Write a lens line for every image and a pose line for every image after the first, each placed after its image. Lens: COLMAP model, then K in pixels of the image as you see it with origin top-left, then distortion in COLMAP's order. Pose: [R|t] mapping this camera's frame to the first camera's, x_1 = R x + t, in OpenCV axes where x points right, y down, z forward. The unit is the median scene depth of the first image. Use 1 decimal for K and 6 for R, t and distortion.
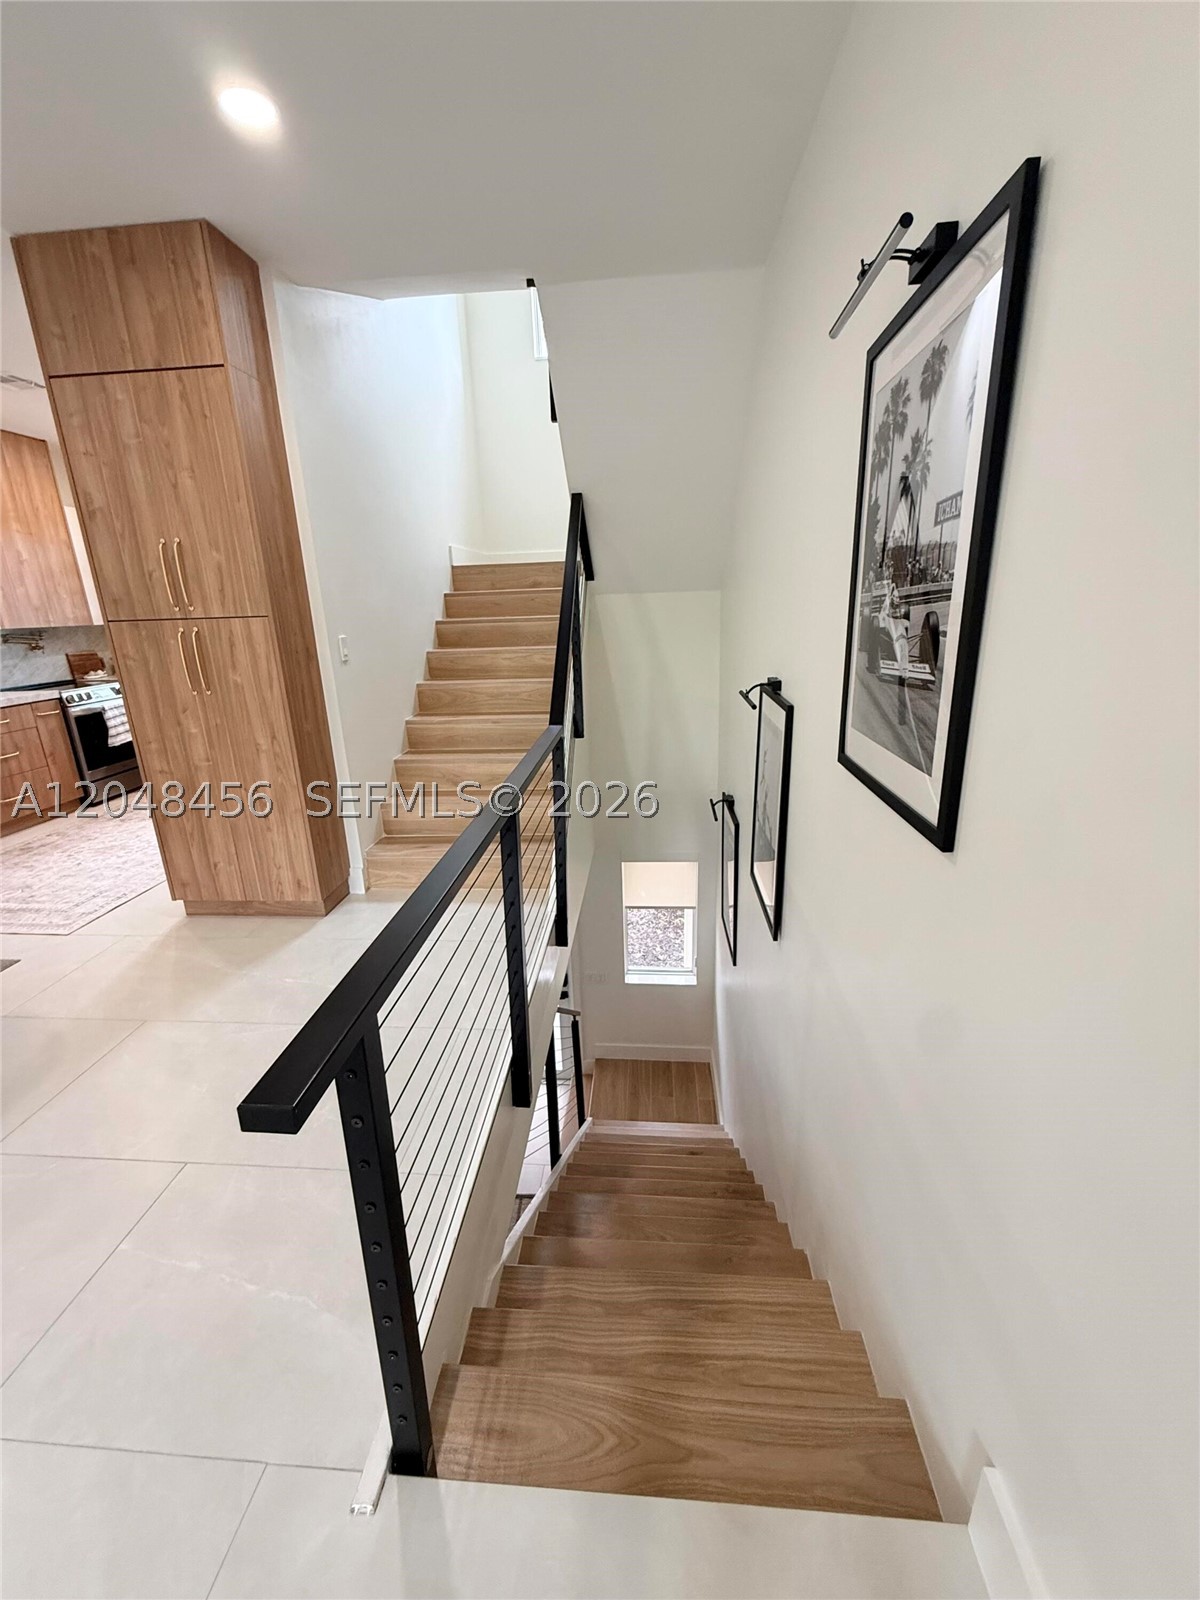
lens RADIAL K [[634.3, 0, 597.5], [0, 634.3, 794.3], [0, 0, 1]] dist [-0.000999, 0.000102]
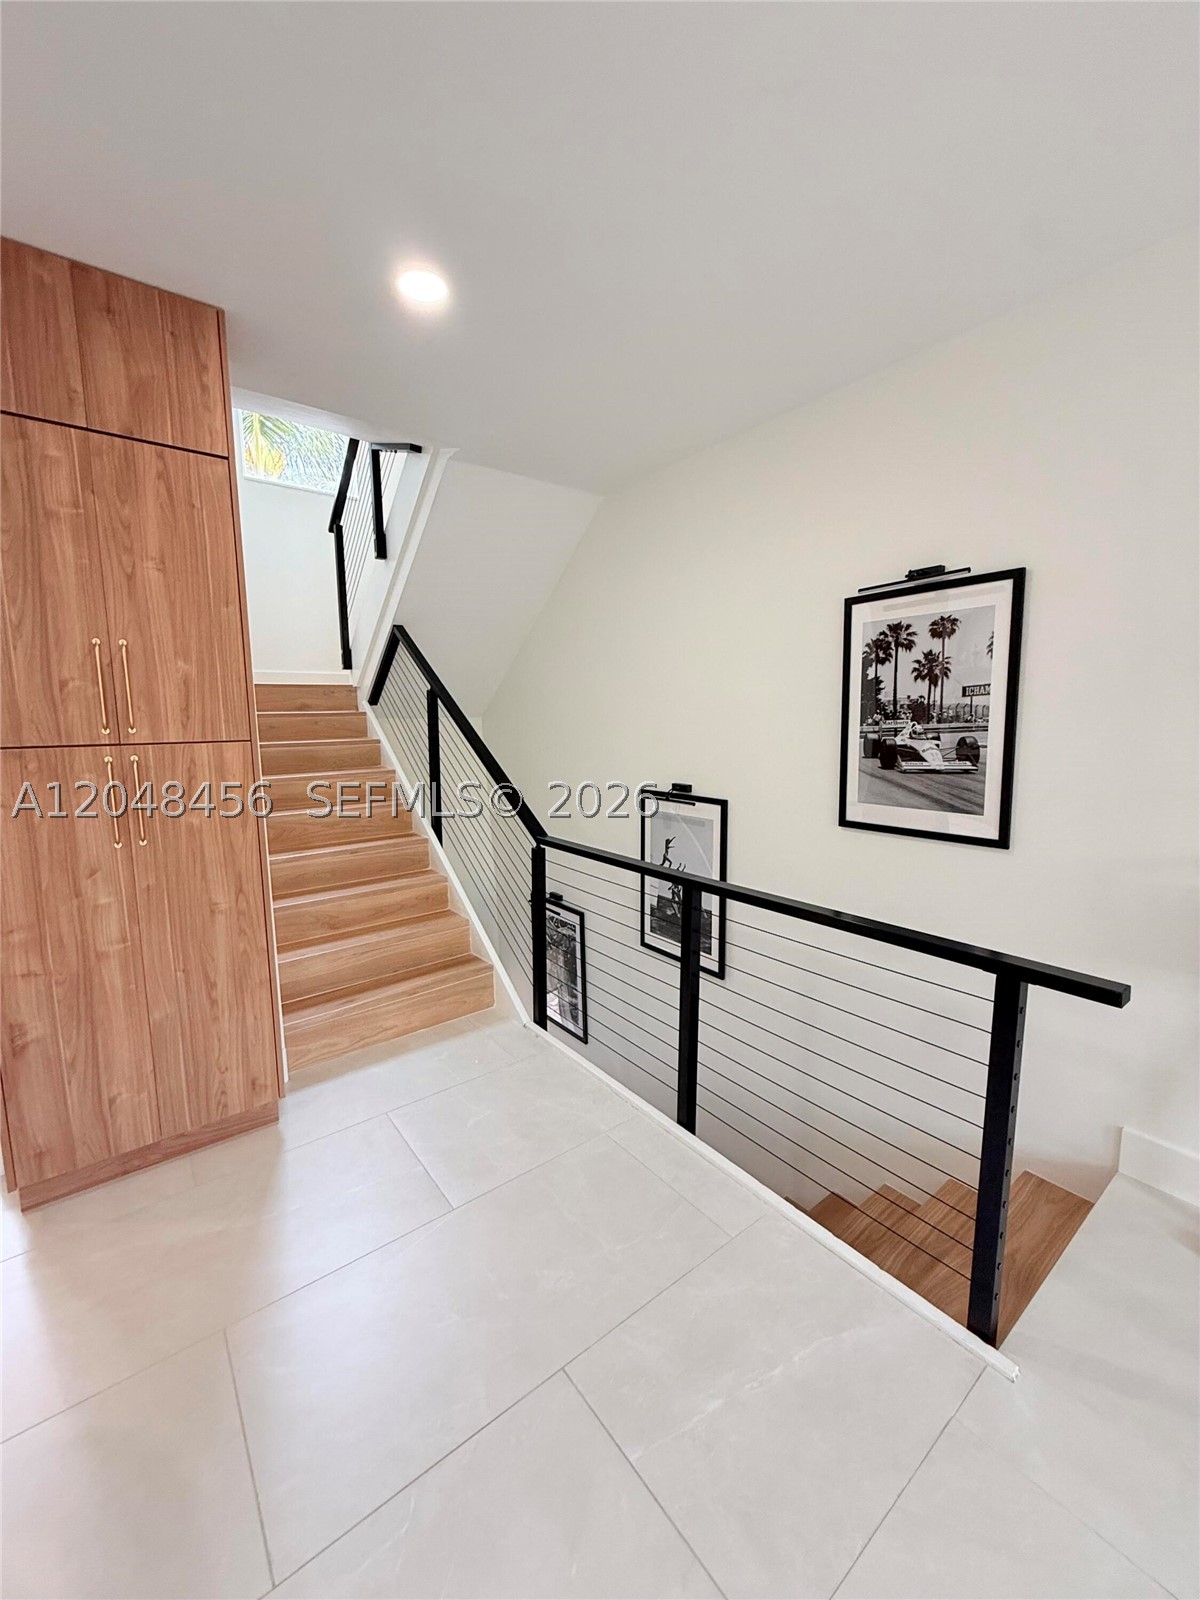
lens RADIAL K [[634.3, 0, 597.5], [0, 634.3, 794.3], [0, 0, 1]] dist [-0.000999, 0.000102]
pose [[0.742281, -0.060919, 0.667314, -0.700543], [0.184024, 0.976102, -0.115589, -0.034947], [-0.644324, 0.208601, 0.735752, 0.119440]]
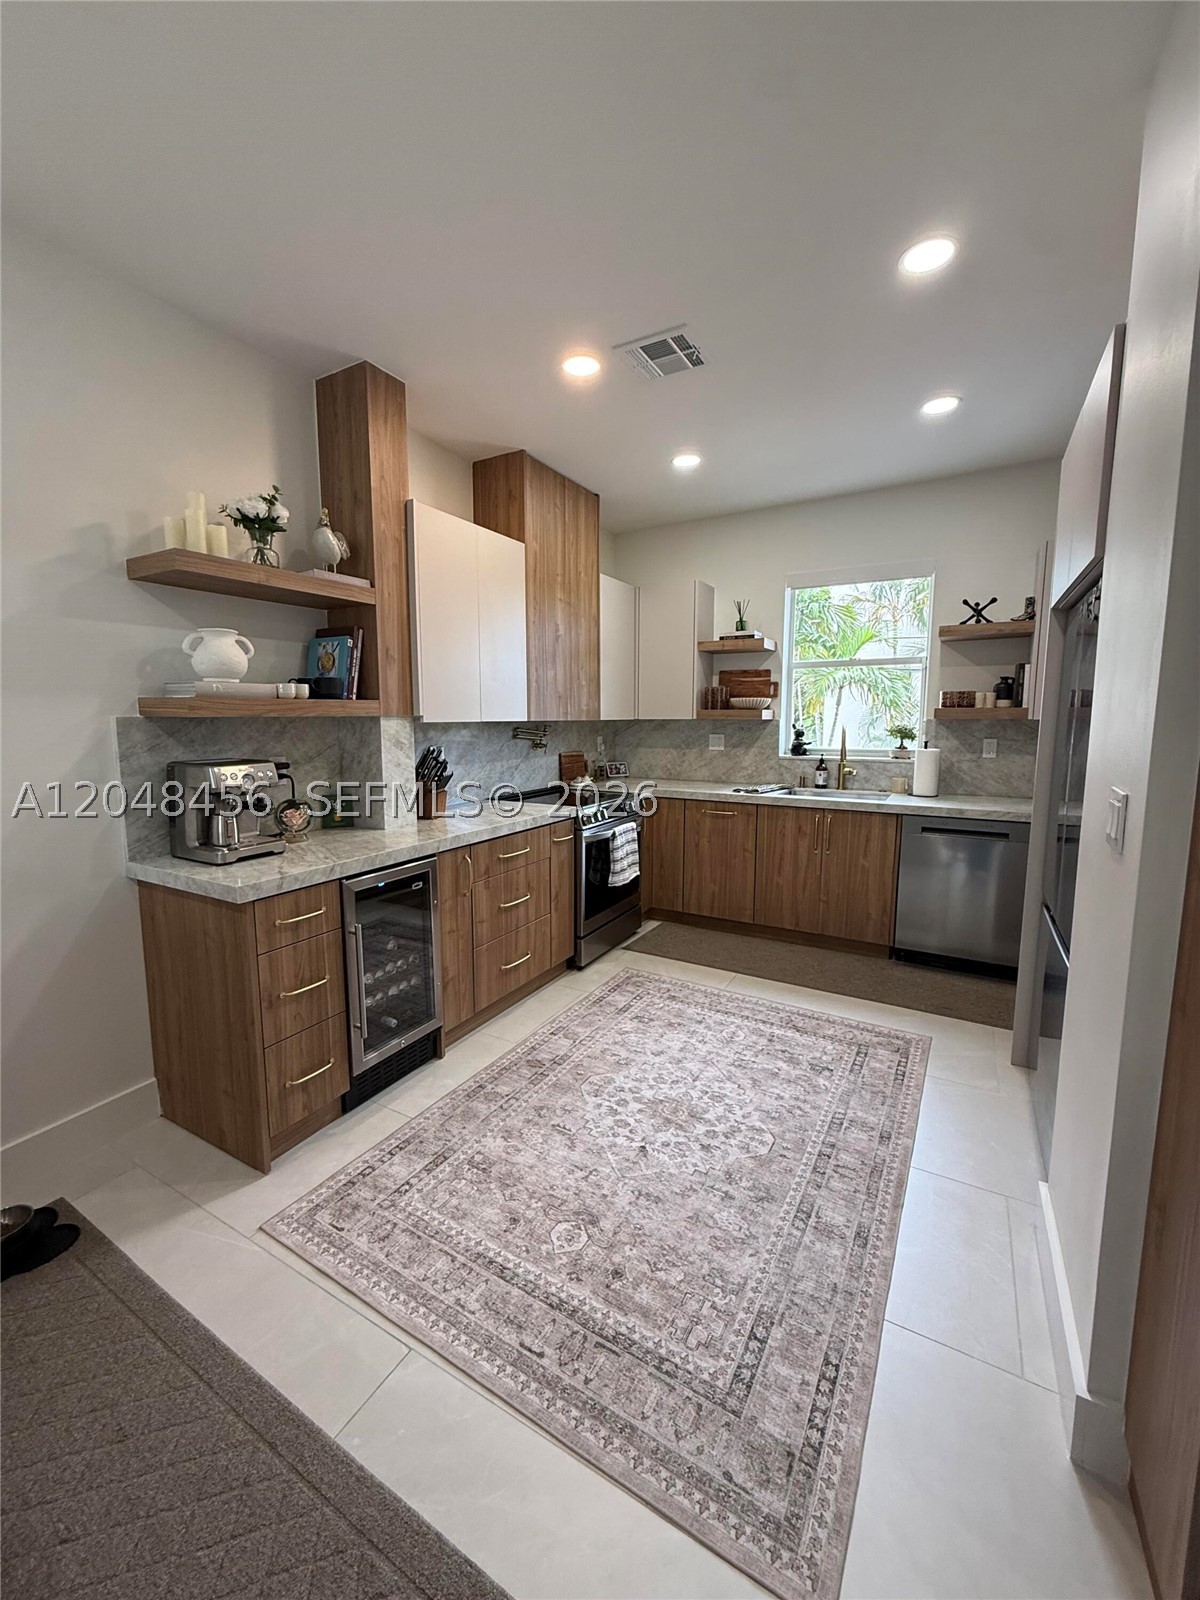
lens RADIAL K [[634.3, 0, 597.5], [0, 634.3, 794.3], [0, 0, 1]] dist [-0.000999, 0.000102]
pose [[0.903489, 0.082010, -0.420691, -0.906009], [-0.149014, 0.980397, -0.128907, -0.152631], [0.401873, 0.179155, 0.897999, 0.624411]]
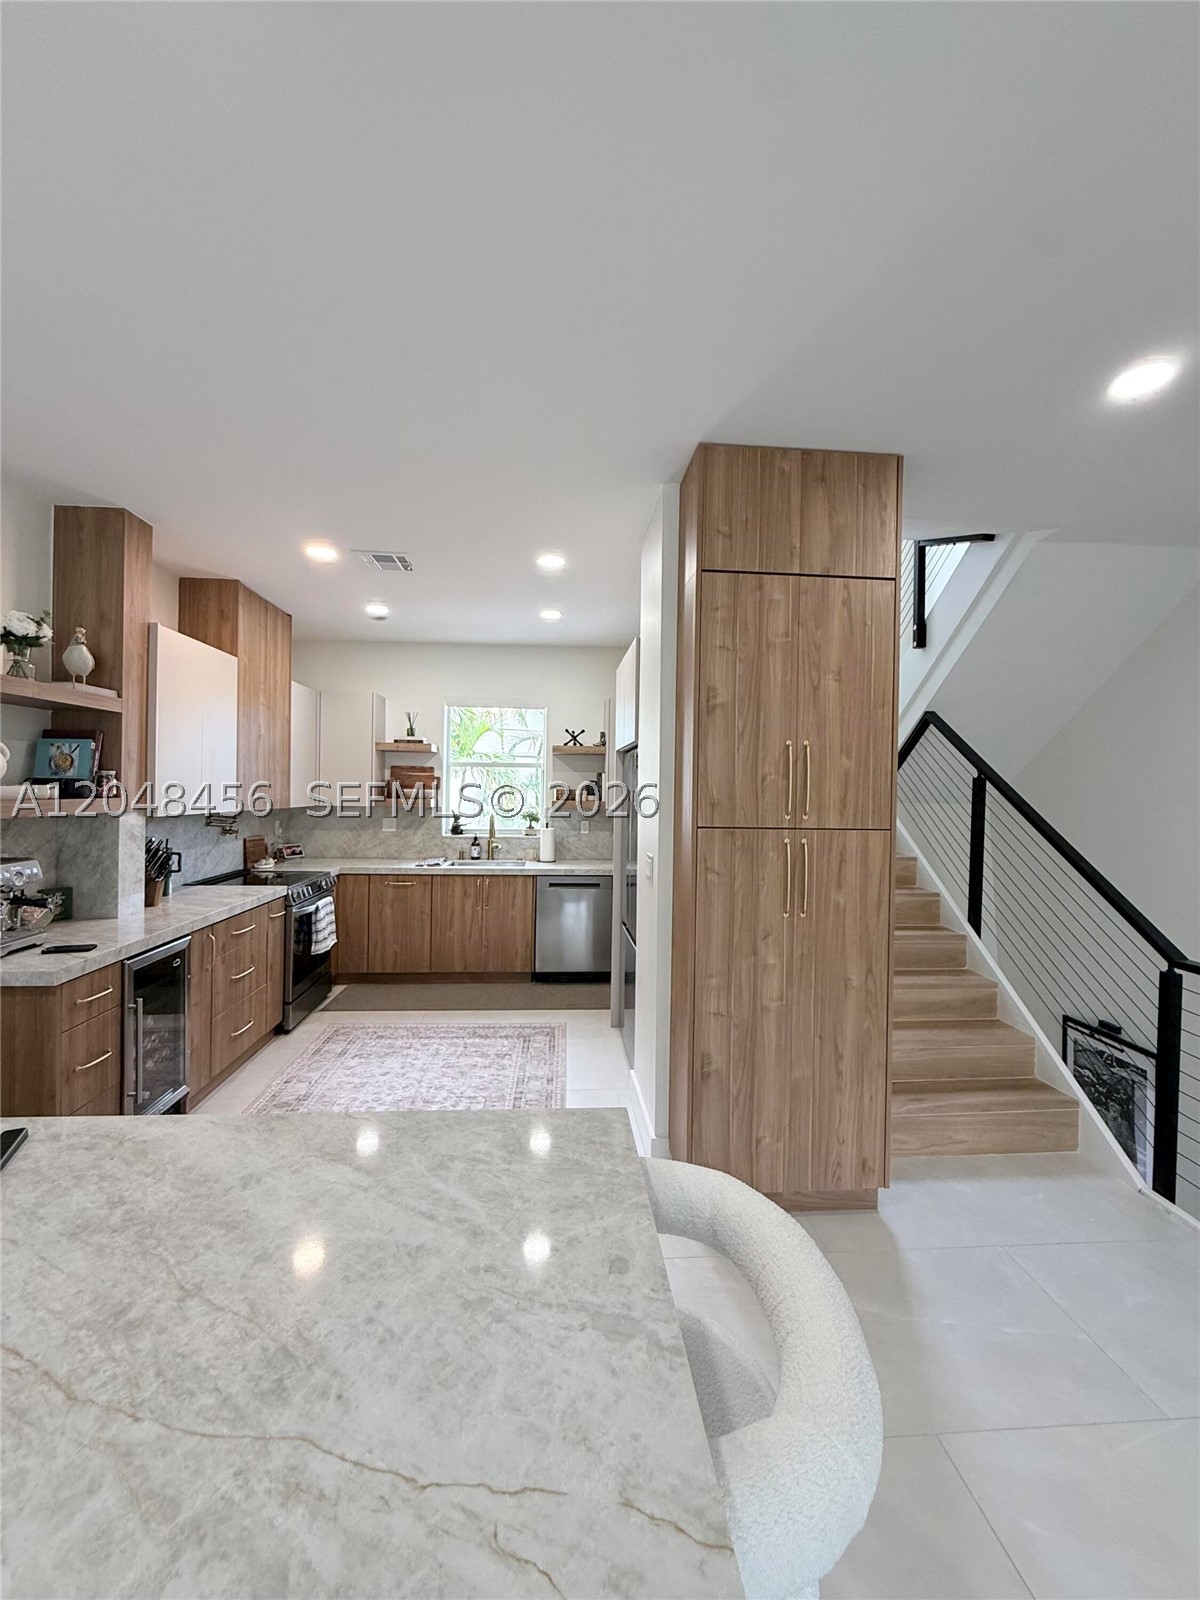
lens RADIAL K [[634.3, 0, 597.5], [0, 634.3, 794.3], [0, 0, 1]] dist [-0.000999, 0.000102]
pose [[0.987259, 0.045712, 0.152415, -0.999937], [-0.000433, 0.958617, -0.284698, -0.075552], [-0.159122, 0.281005, 0.946423, 0.214755]]
